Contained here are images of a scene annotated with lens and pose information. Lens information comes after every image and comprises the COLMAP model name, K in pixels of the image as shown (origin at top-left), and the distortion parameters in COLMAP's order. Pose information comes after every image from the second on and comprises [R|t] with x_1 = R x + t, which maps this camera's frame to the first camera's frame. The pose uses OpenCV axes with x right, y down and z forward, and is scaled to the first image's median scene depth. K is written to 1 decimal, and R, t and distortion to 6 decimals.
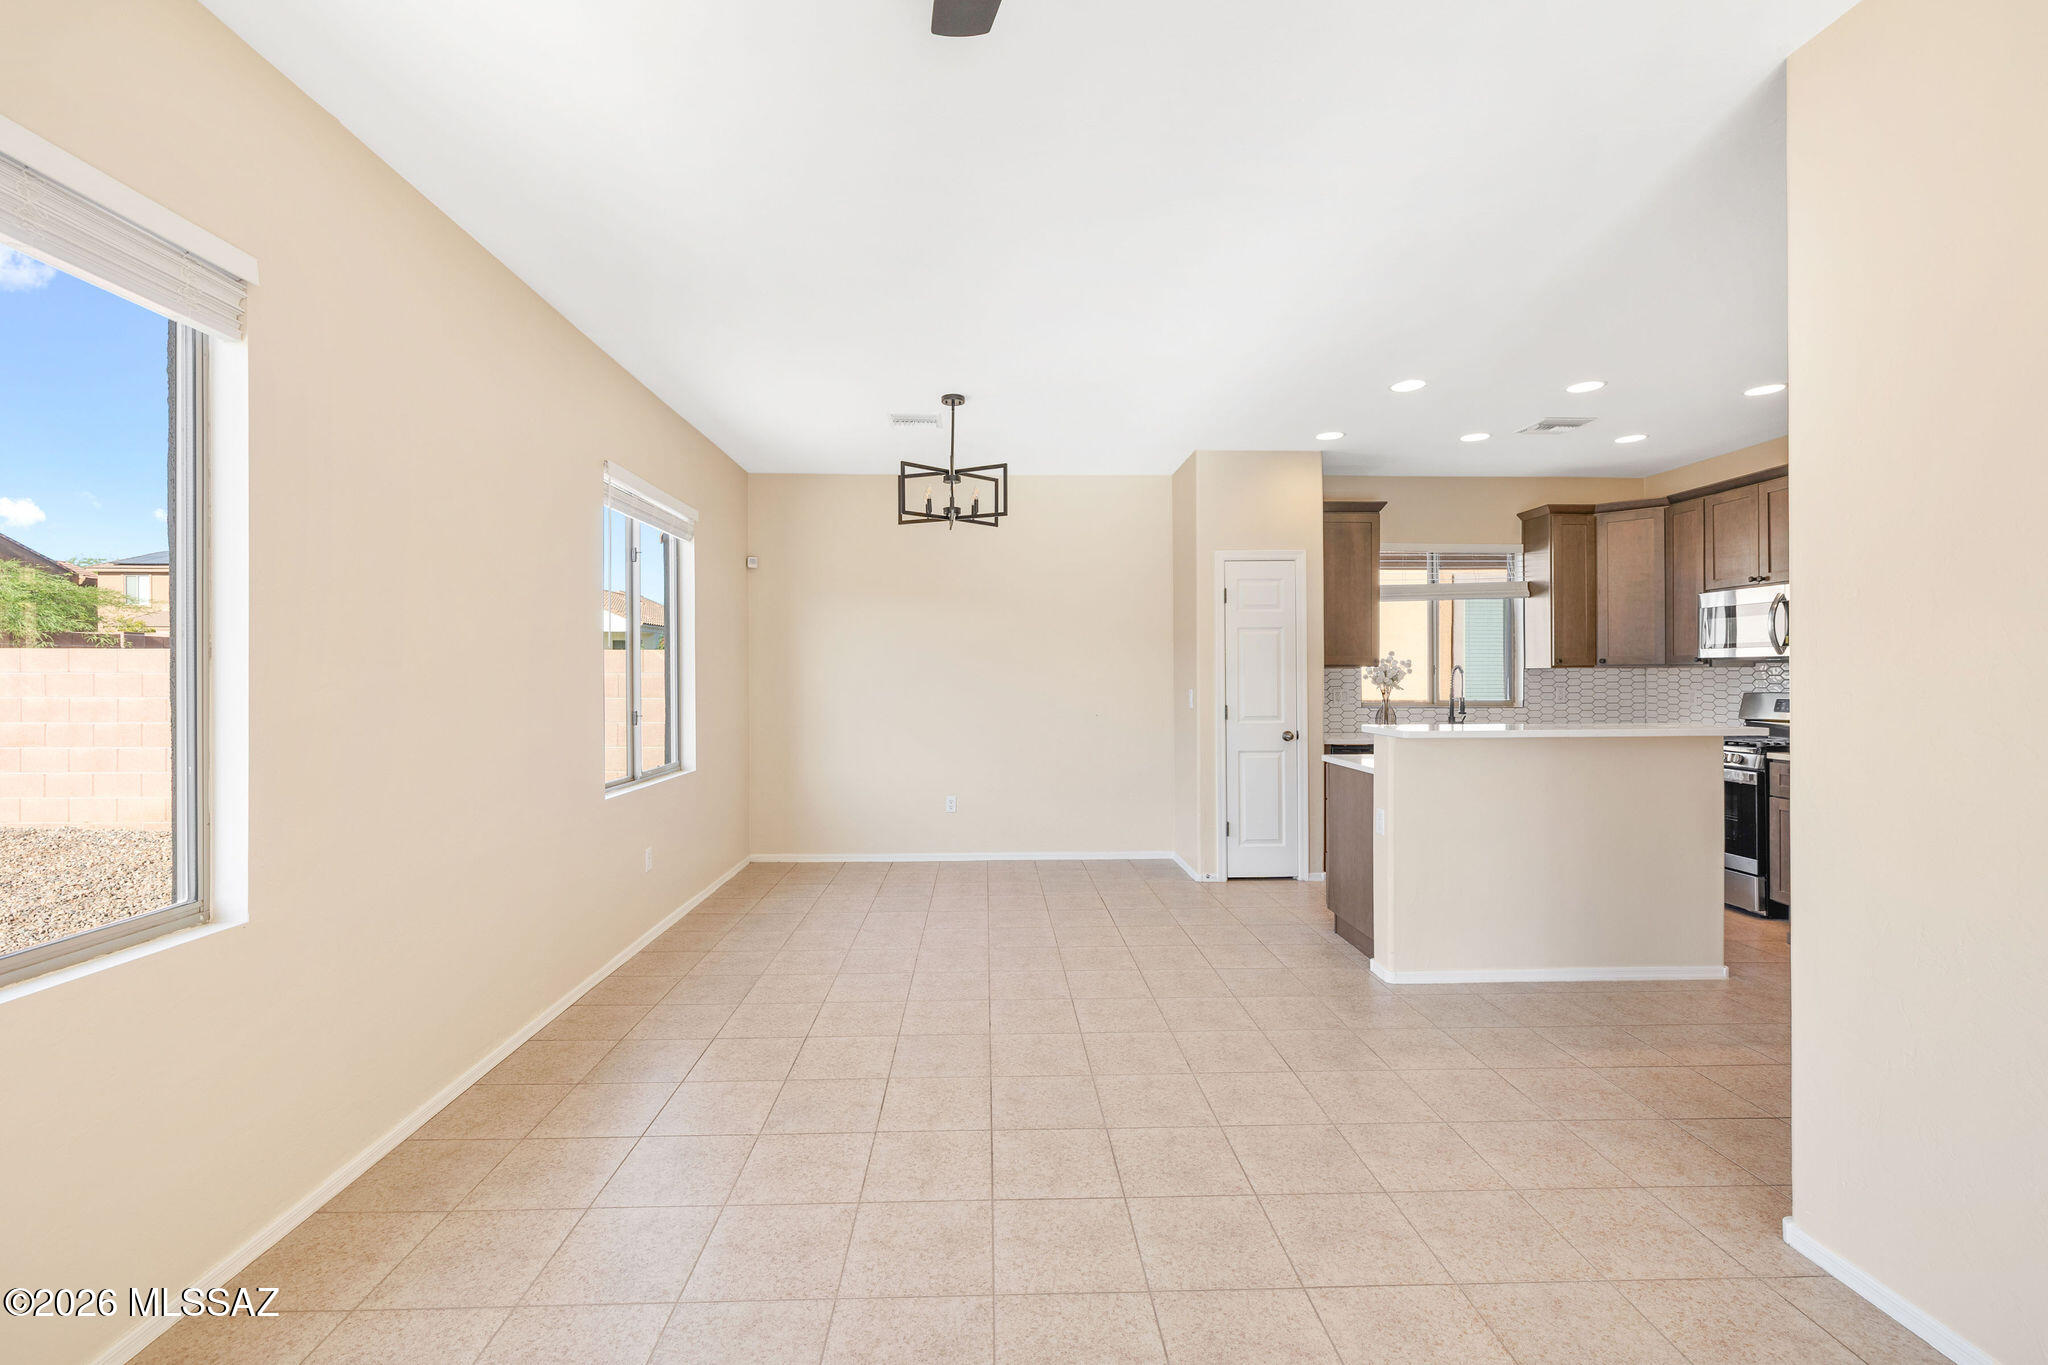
lens RADIAL K [[862.3, 0, 1013.4], [0, 862.3, 676.8], [0, 0, 1]] dist [0.000188, -0.000825]
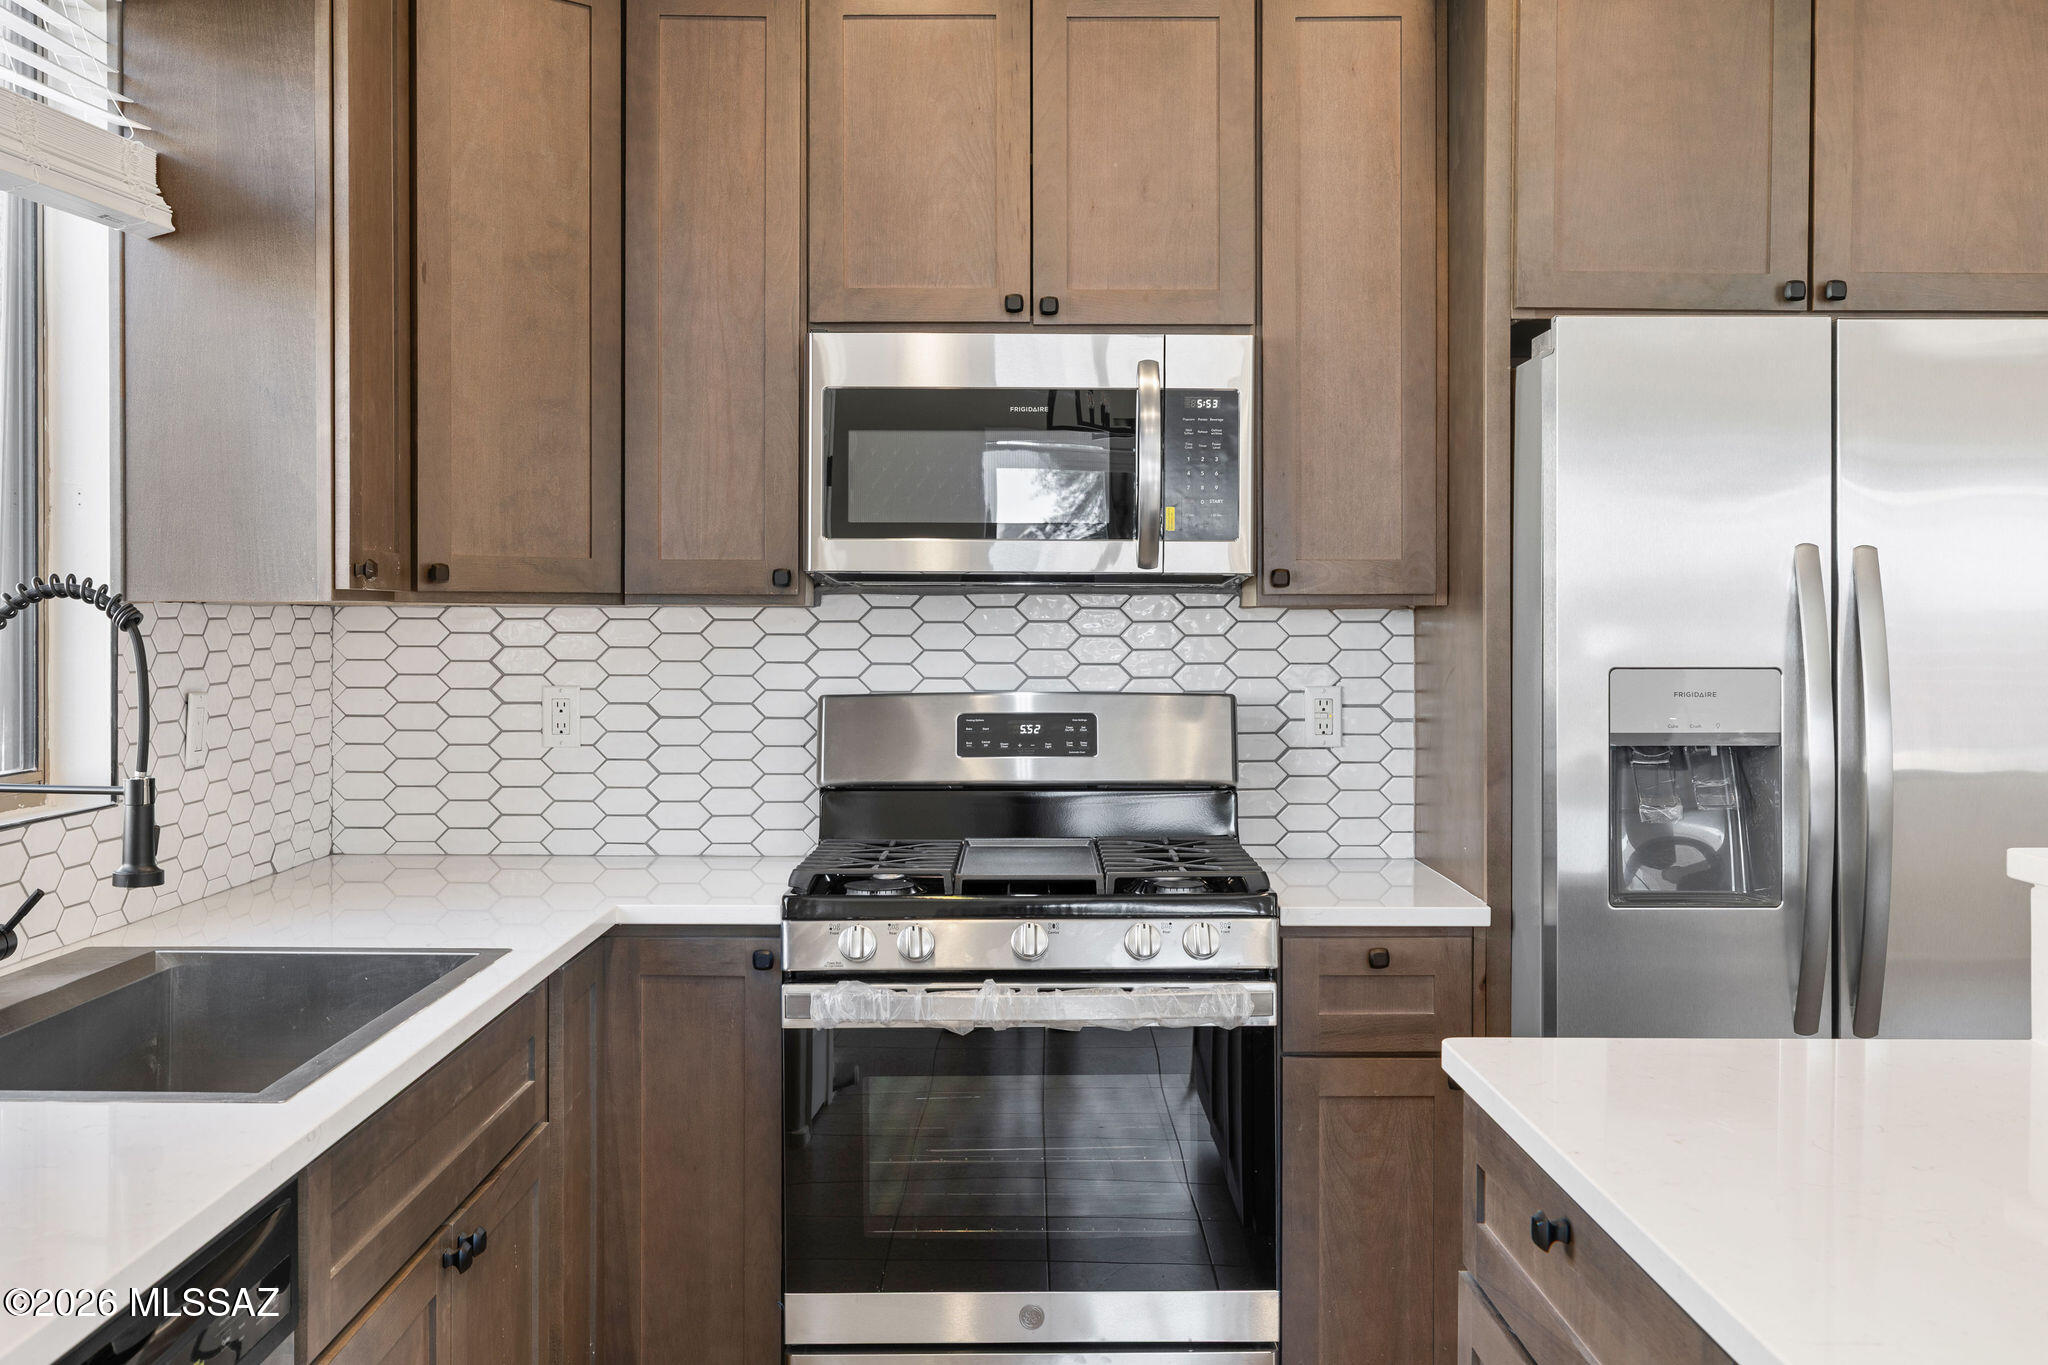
lens RADIAL K [[1995.6, 0, 1012.9], [0, 1995.6, 640.1], [0, 0, 1]] dist [0.006402, 0.000000]
pose [[0.023044, -0.005468, 0.999719, 0.181250], [-0.000769, 0.999985, 0.005487, -0.004257], [-0.999734, -0.000895, 0.023040, 0.946269]]
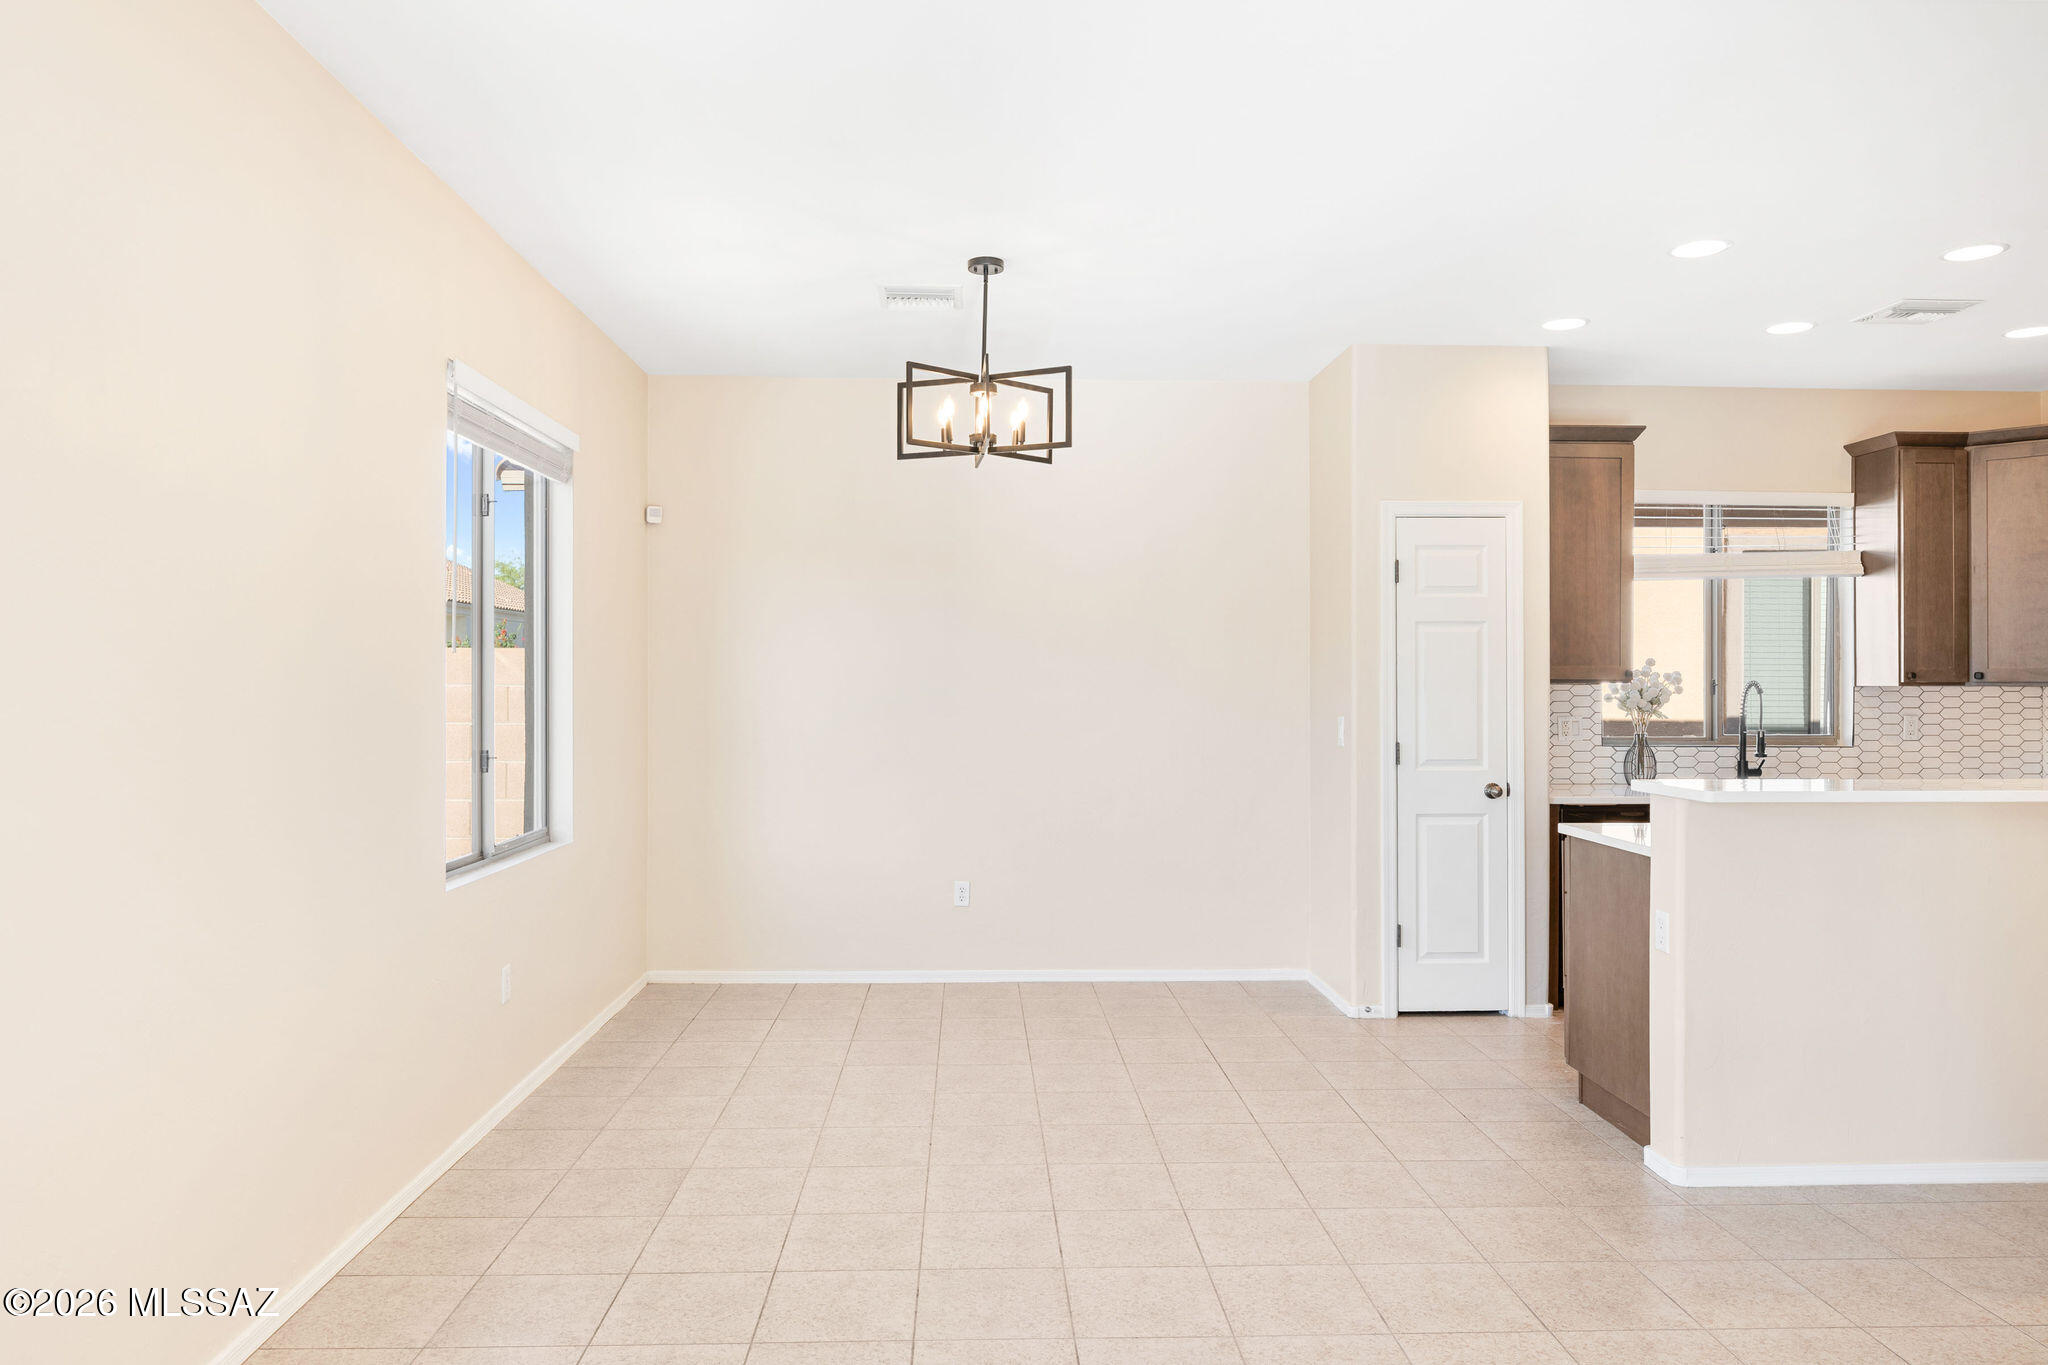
lens RADIAL K [[1334.9, 0, 1022.1], [0, 1334.9, 679.7], [0, 0, 1]] dist [0.001858, -0.003498]
pose [[0.999977, 0.005241, 0.004206, -0.038584], [-0.005225, 0.999979, -0.003868, -0.008824], [-0.004226, 0.003846, 0.999984, 0.009089]]
